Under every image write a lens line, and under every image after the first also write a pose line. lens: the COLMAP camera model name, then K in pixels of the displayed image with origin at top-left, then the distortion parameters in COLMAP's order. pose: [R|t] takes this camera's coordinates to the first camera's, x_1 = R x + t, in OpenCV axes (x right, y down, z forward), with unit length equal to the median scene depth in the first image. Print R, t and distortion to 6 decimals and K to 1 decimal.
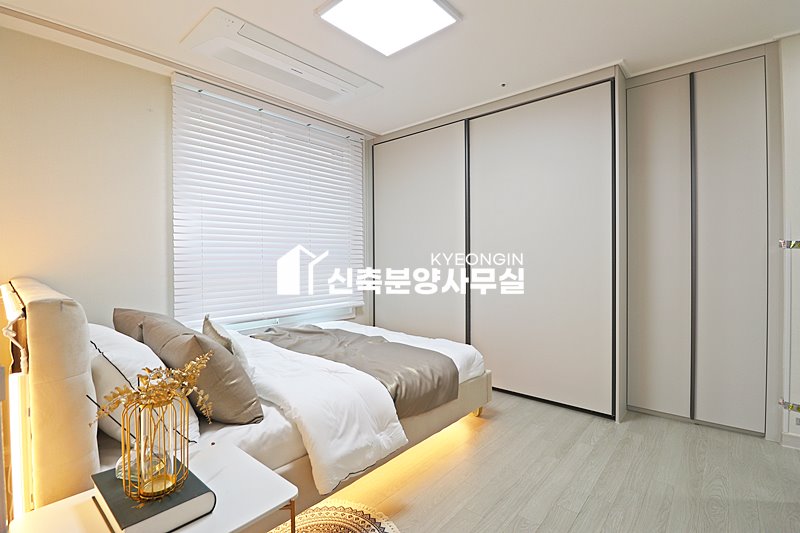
lens RADIAL K [[368.8, 0, 402.5], [0, 368.8, 260.6], [0, 0, 1]] dist [0.000489, -0.014531]
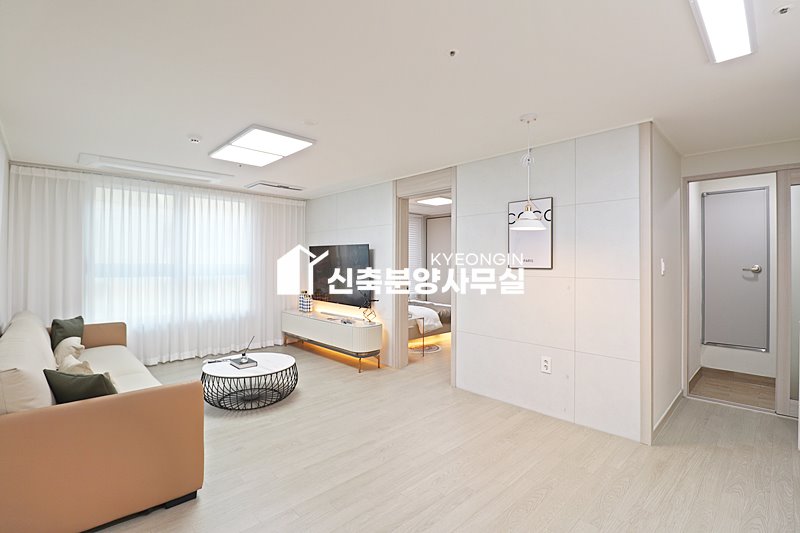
lens RADIAL K [[368.8, 0, 402.5], [0, 368.8, 260.6], [0, 0, 1]] dist [0.000489, -0.014531]
pose [[0.995741, 0.009428, -0.091706, -0.050610], [-0.010659, 0.999859, -0.012950, -0.097506], [0.091571, 0.013873, 0.995702, -2.500767]]
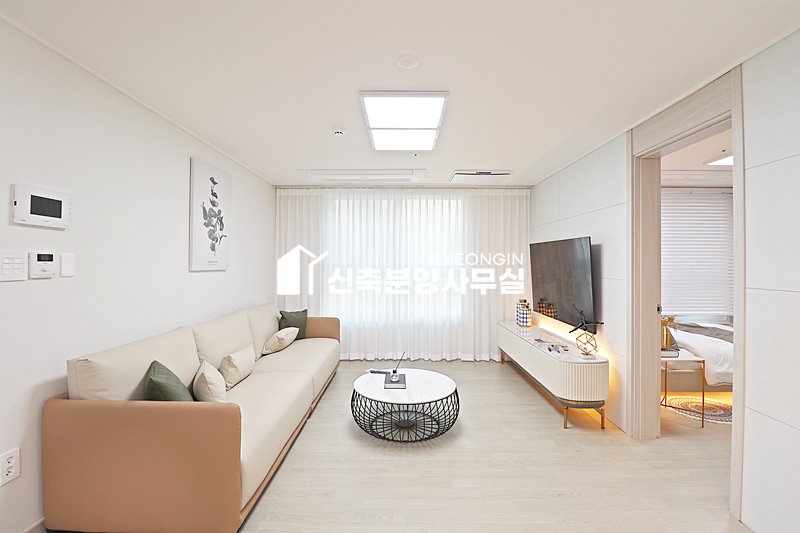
lens RADIAL K [[368.8, 0, 402.5], [0, 368.8, 260.6], [0, 0, 1]] dist [0.000489, -0.014531]
pose [[0.649886, 0.003134, -0.760025, 0.232757], [-0.014644, 0.999858, -0.008398, -0.105571], [0.759890, 0.016587, 0.649840, -1.679895]]
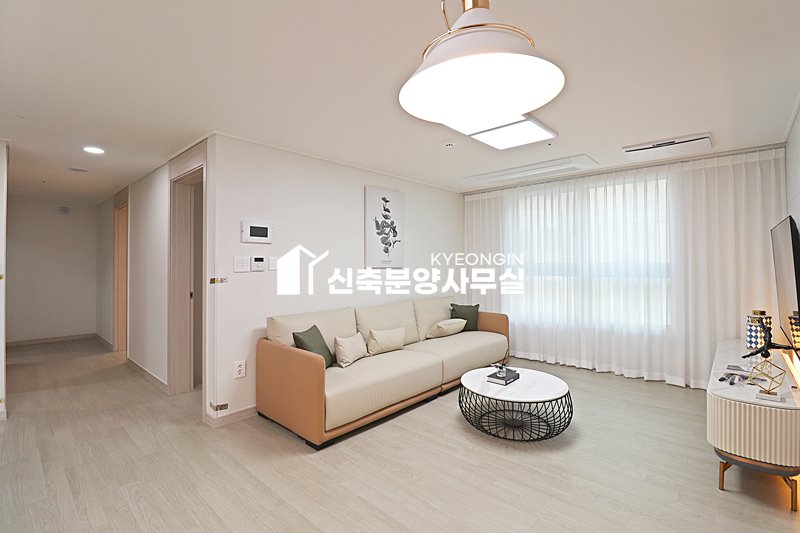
lens RADIAL K [[368.8, 0, 402.5], [0, 368.8, 260.6], [0, 0, 1]] dist [0.000489, -0.014531]
pose [[-0.030749, -0.000479, -0.999527, 0.649094], [-0.002847, 0.999996, -0.000392, -0.104747], [0.999523, 0.002833, -0.030750, -1.006276]]
